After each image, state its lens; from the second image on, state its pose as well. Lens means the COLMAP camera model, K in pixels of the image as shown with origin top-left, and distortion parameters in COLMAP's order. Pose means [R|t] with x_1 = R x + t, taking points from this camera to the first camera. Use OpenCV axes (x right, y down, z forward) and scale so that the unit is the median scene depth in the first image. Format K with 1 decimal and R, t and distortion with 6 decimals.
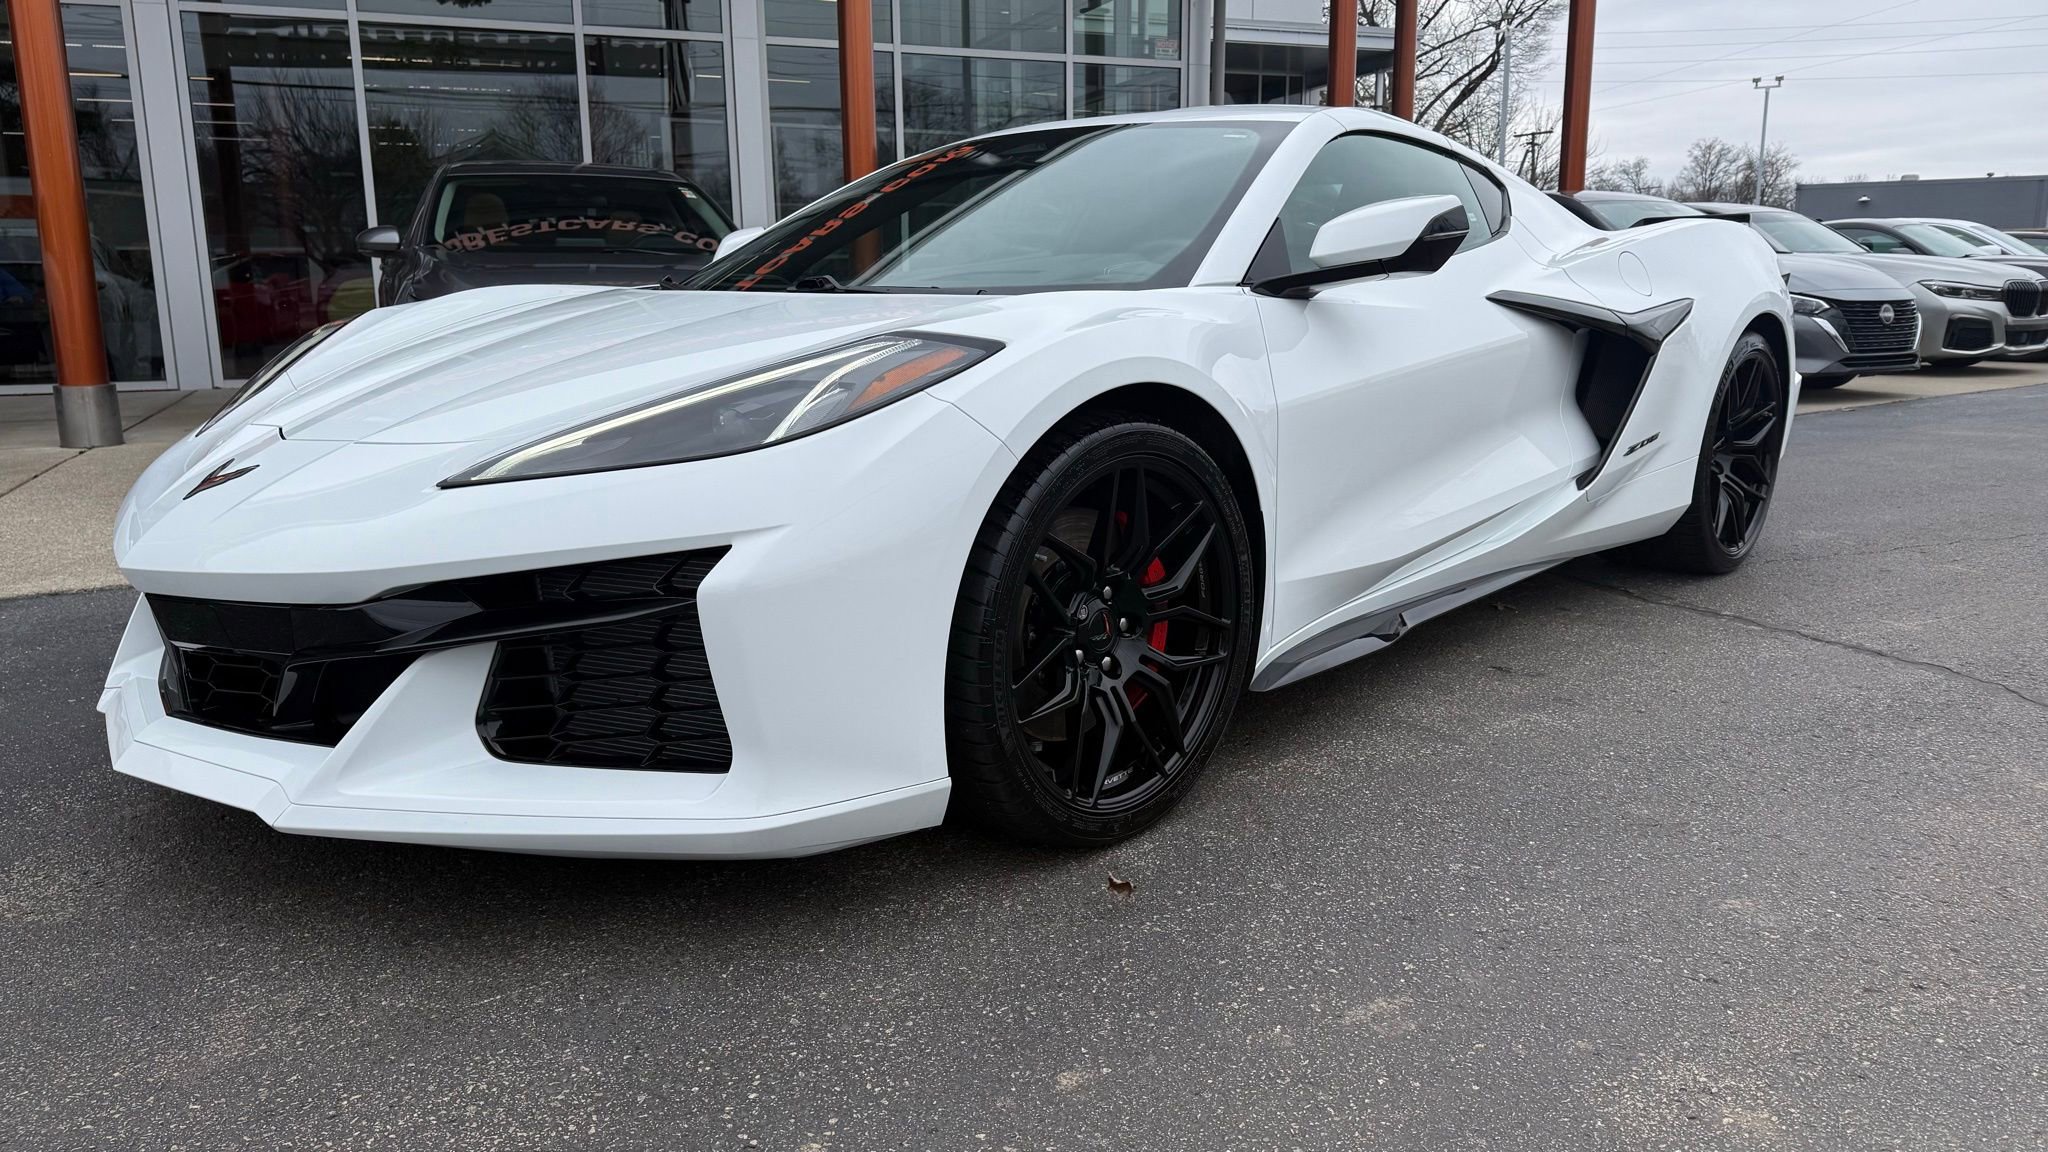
lens RADIAL K [[1430.7, 0, 1024.0], [0, 1430.7, 576.0], [0, 0, 1]] dist [0.074406, -0.101883]
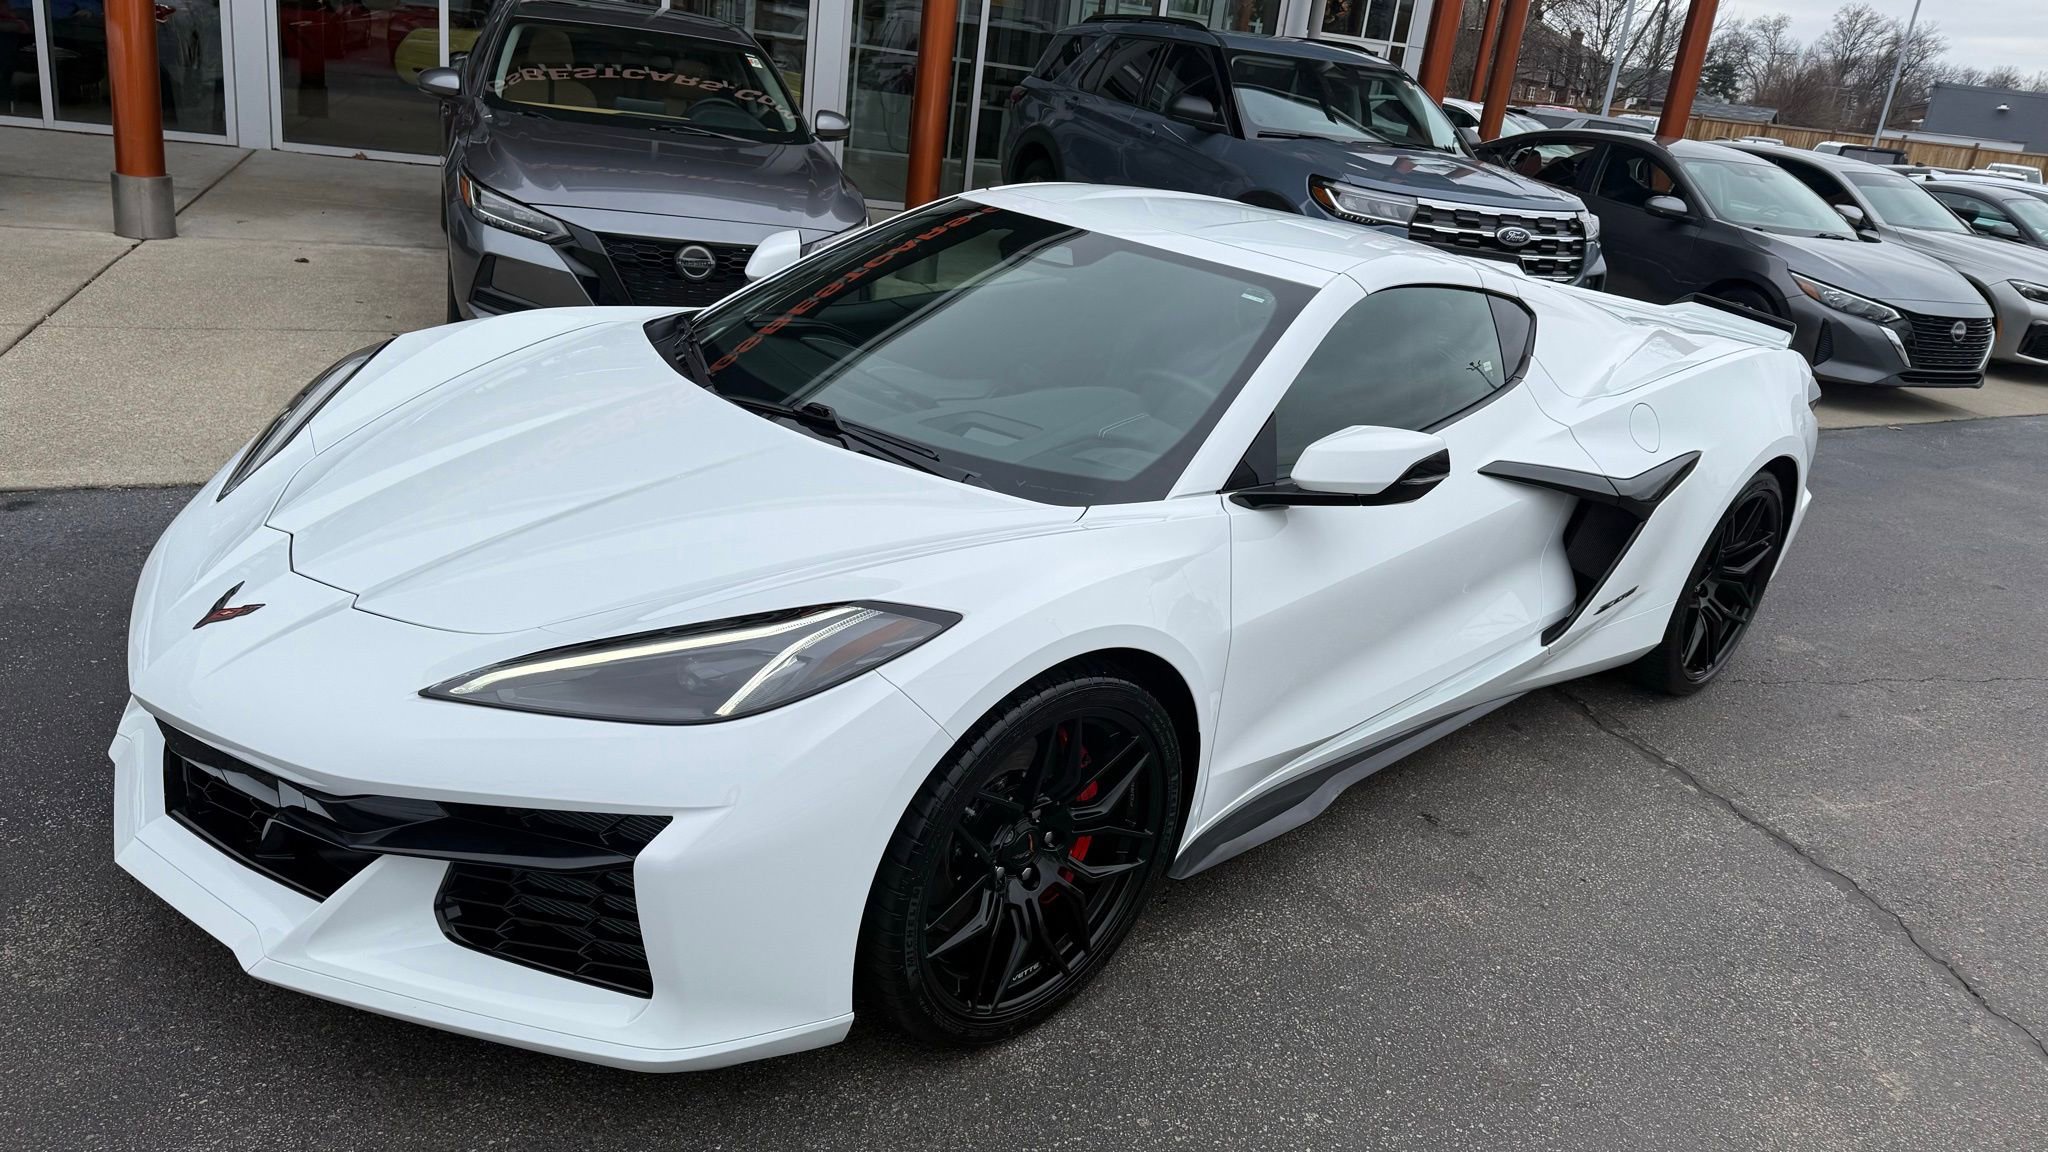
lens RADIAL K [[1434.0, 0, 1020.1], [0, 1434.0, 555.4], [0, 0, 1]] dist [0.056887, -0.070223]
pose [[0.989523, 0.143367, -0.017043, 0.033096], [-0.139853, 0.981137, 0.133460, -0.282872], [0.035855, -0.129679, 0.990908, -0.033317]]
